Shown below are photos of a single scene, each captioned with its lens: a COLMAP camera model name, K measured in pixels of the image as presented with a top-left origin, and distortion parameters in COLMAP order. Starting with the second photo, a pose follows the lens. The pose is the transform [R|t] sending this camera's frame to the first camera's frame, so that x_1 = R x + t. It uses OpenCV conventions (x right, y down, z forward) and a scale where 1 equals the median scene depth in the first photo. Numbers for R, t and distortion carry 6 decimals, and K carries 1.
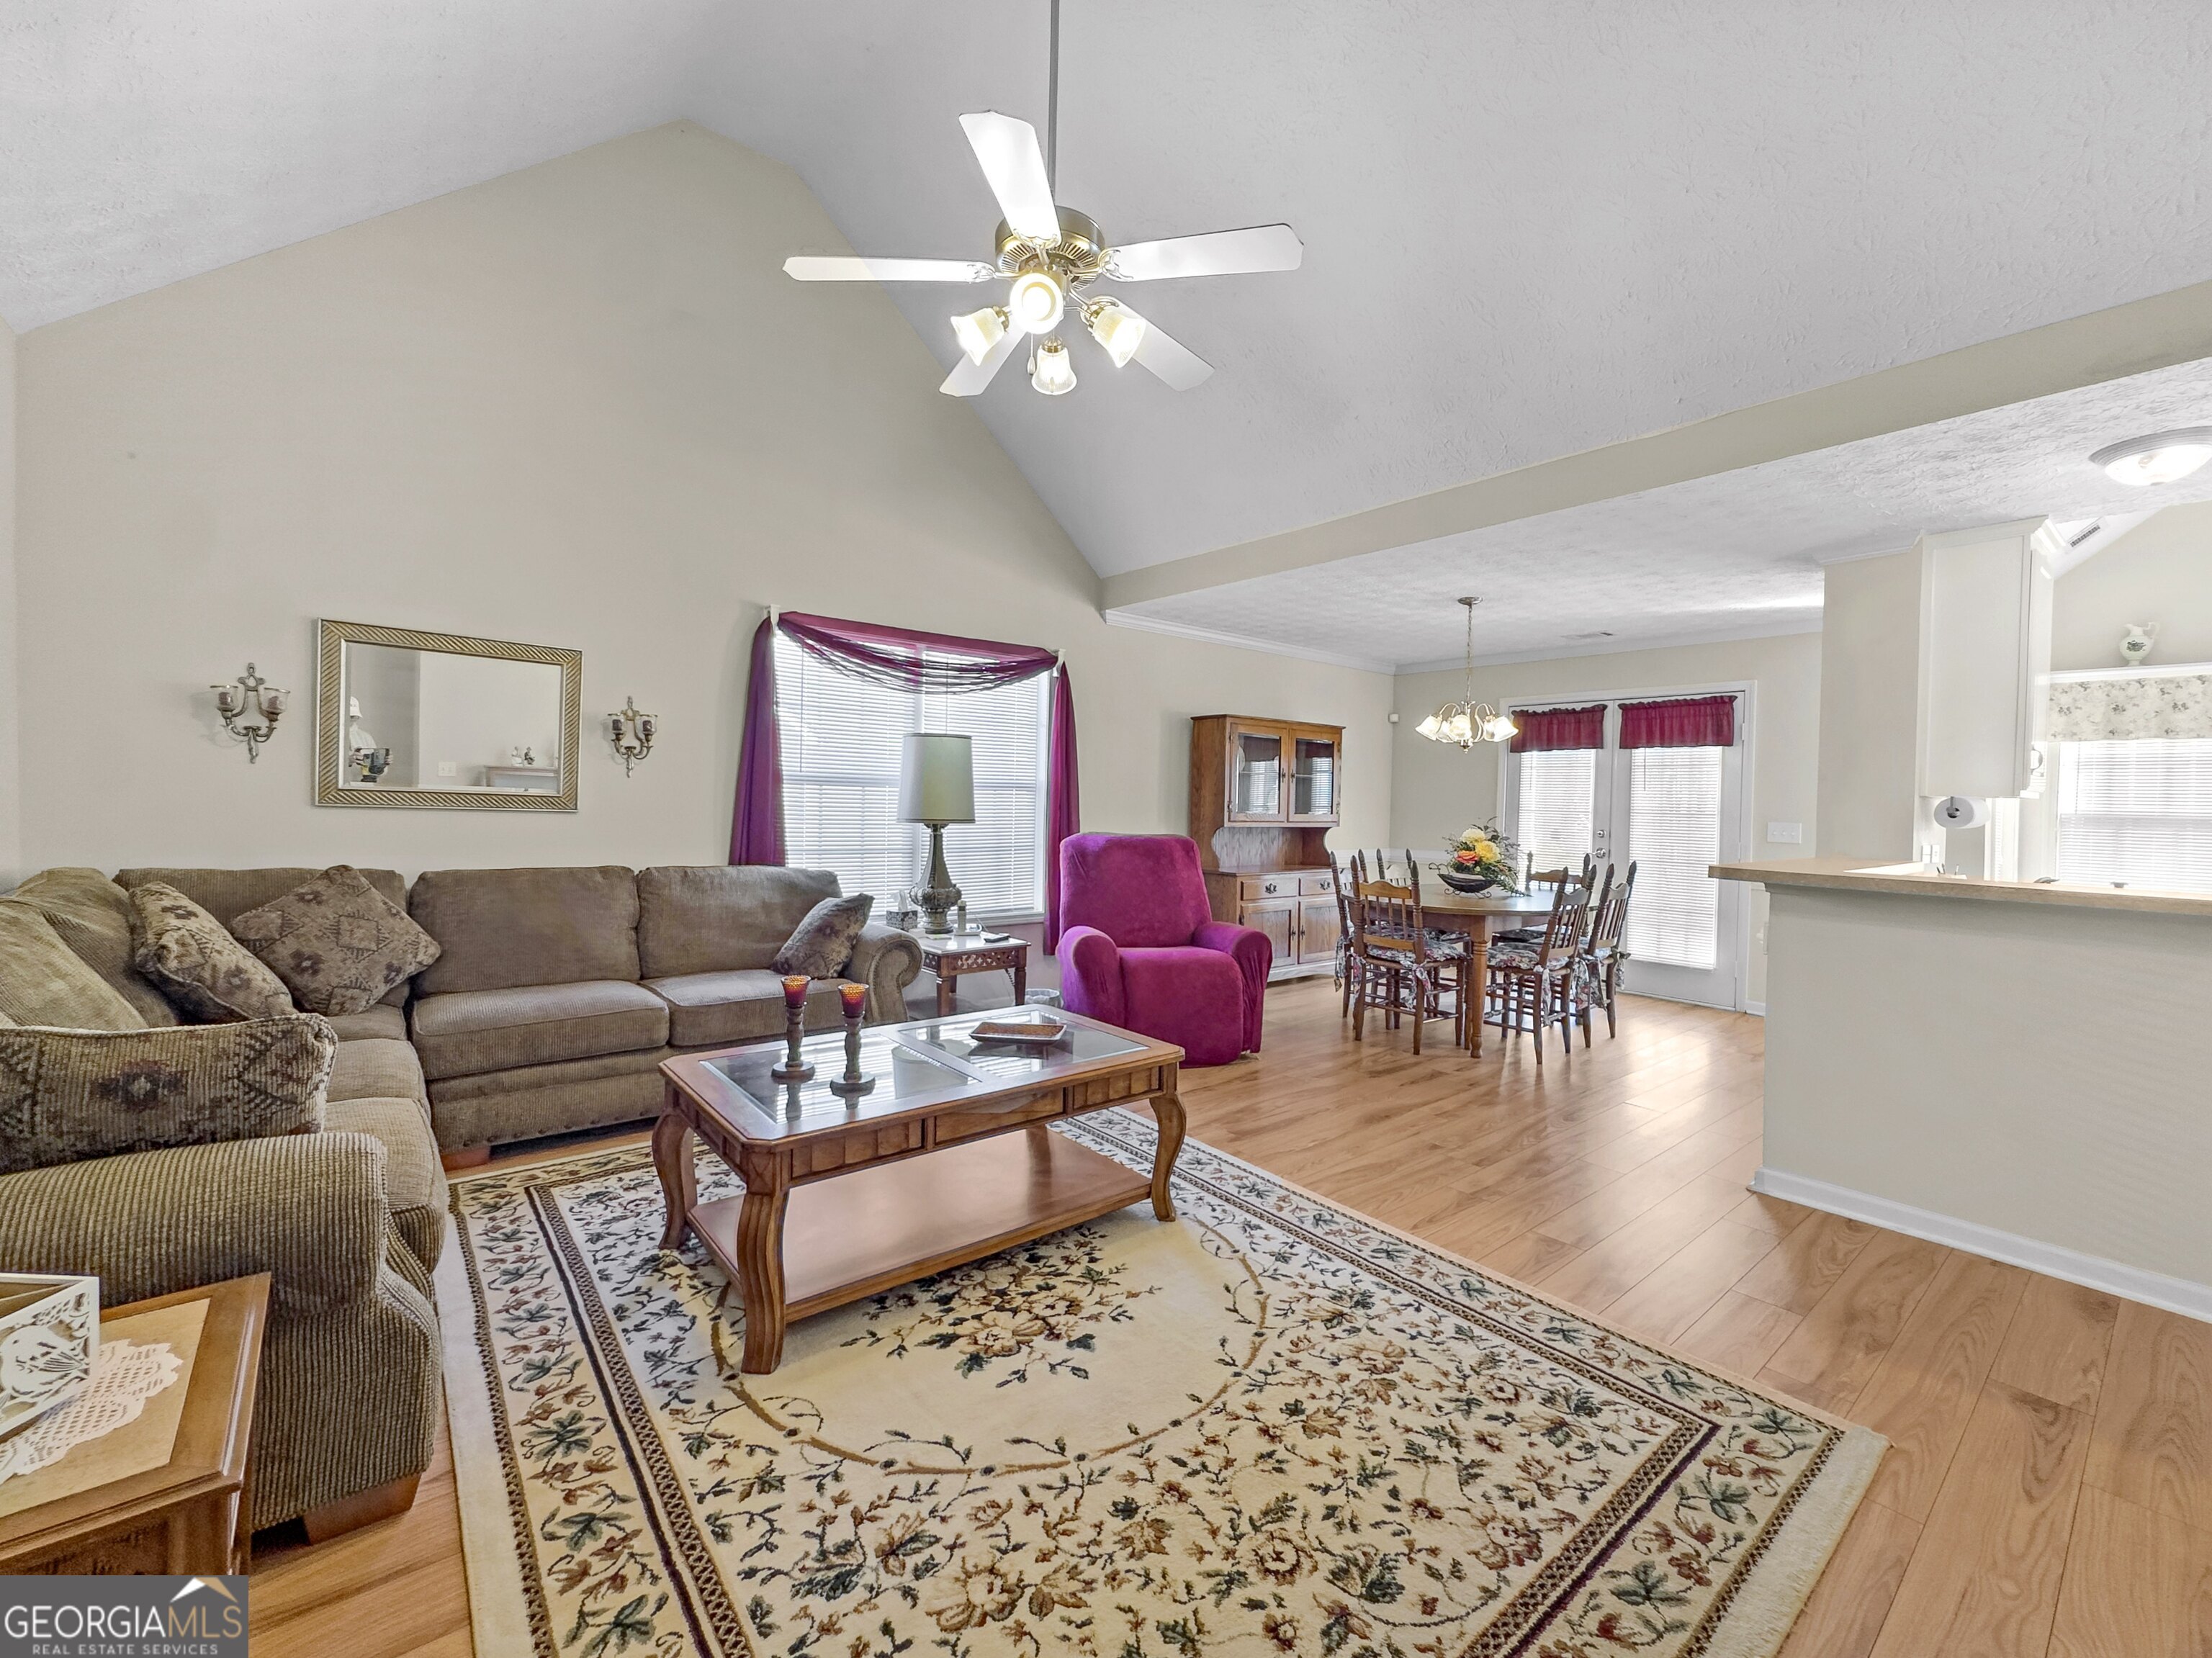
lens RADIAL K [[901.3, 0, 1099.9], [0, 901.3, 820.3], [0, 0, 1]] dist [0.002581, -0.005940]
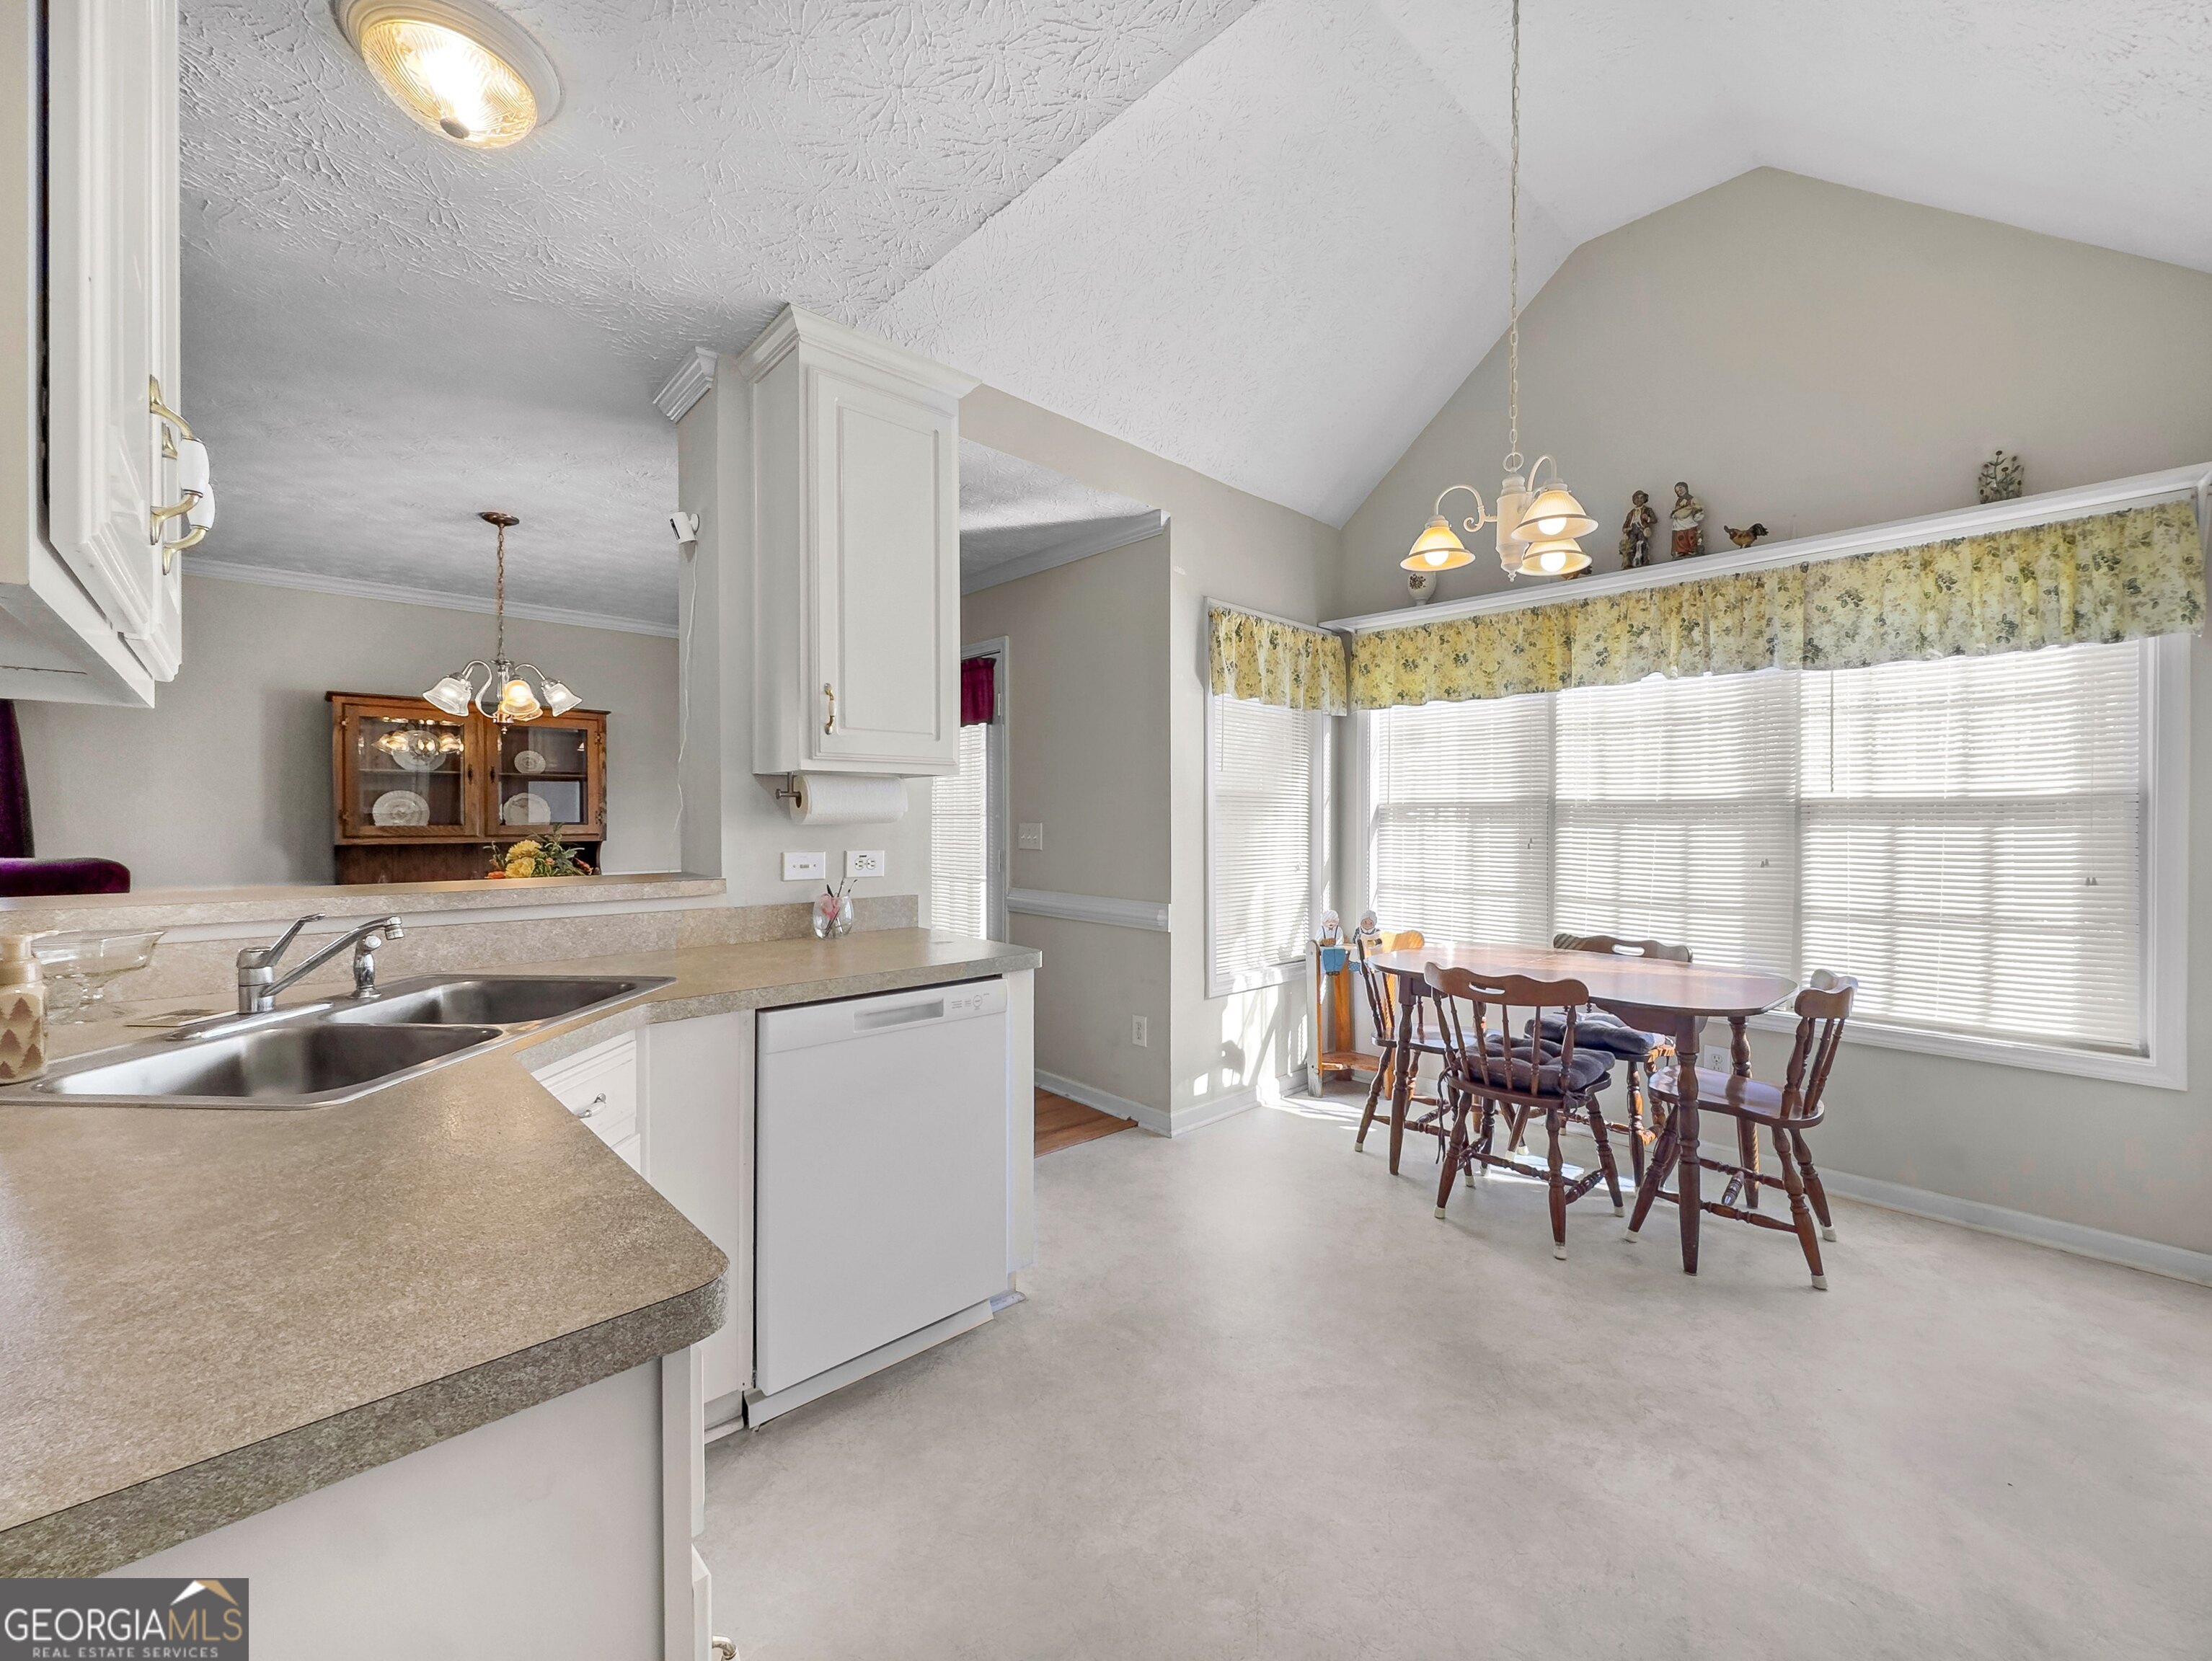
lens RADIAL K [[901.3, 0, 1099.9], [0, 901.3, 821.8], [0, 0, 1]] dist [0.002581, -0.005940]
pose [[0.996684, -0.017674, 0.079429, 0.820265], [0.018335, 0.999803, -0.007604, 0.007960], [-0.079279, 0.009036, 0.996812, 0.268753]]
